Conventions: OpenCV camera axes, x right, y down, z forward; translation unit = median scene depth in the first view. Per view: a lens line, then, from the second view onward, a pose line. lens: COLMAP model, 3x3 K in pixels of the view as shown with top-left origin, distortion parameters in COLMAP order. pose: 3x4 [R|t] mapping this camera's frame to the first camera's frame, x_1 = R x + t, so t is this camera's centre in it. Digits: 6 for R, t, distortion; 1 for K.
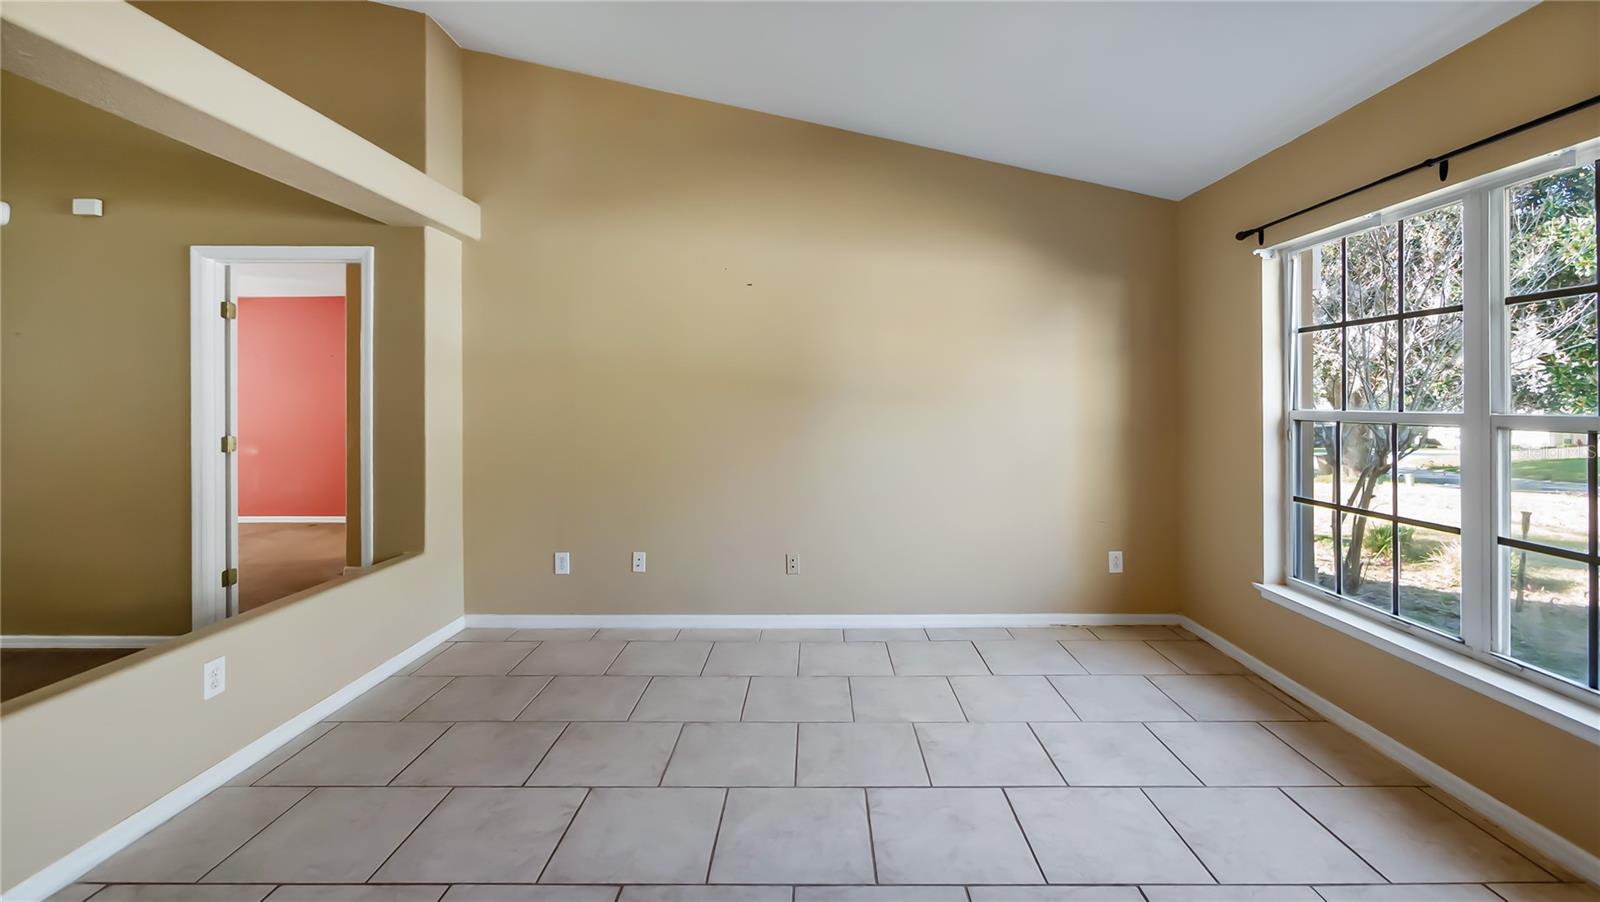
lens RADIAL K [[751.8, 0, 841.3], [0, 751.8, 399.7], [0, 0, 1]] dist [-0.000609, -0.000143]
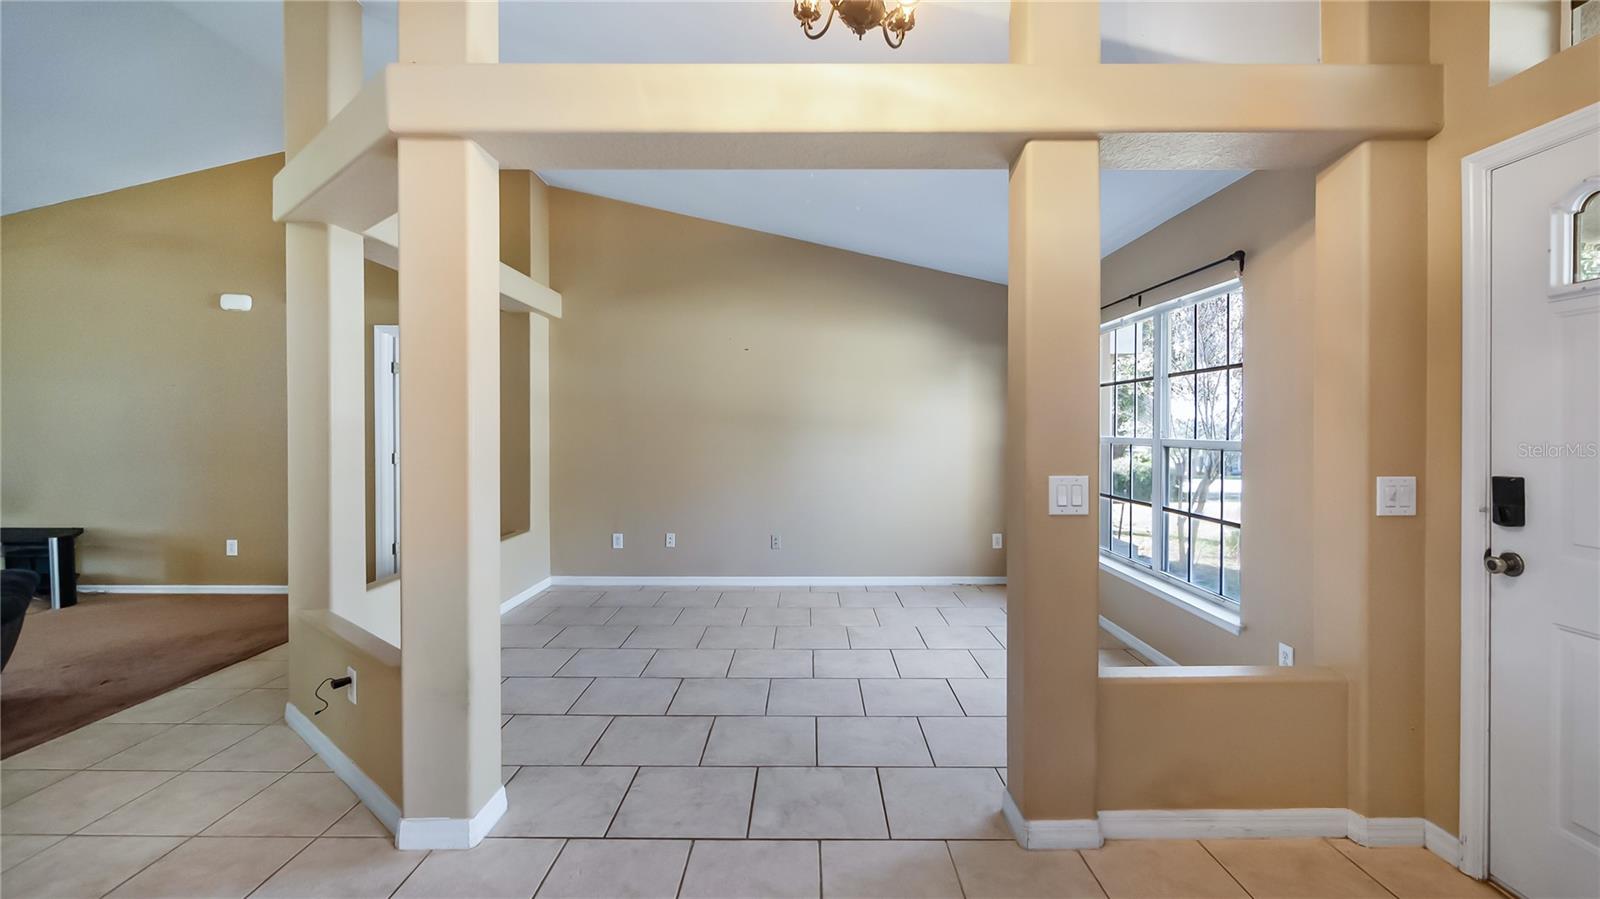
lens RADIAL K [[684.2, 0, 796.7], [0, 684.2, 428.9], [0, 0, 1]] dist [-0.000472, 0.000157]
pose [[0.999035, 0.001882, -0.043880, 0.034893], [-0.001794, 0.999996, 0.002053, -0.002649], [0.043884, -0.001972, 0.999035, -0.330788]]
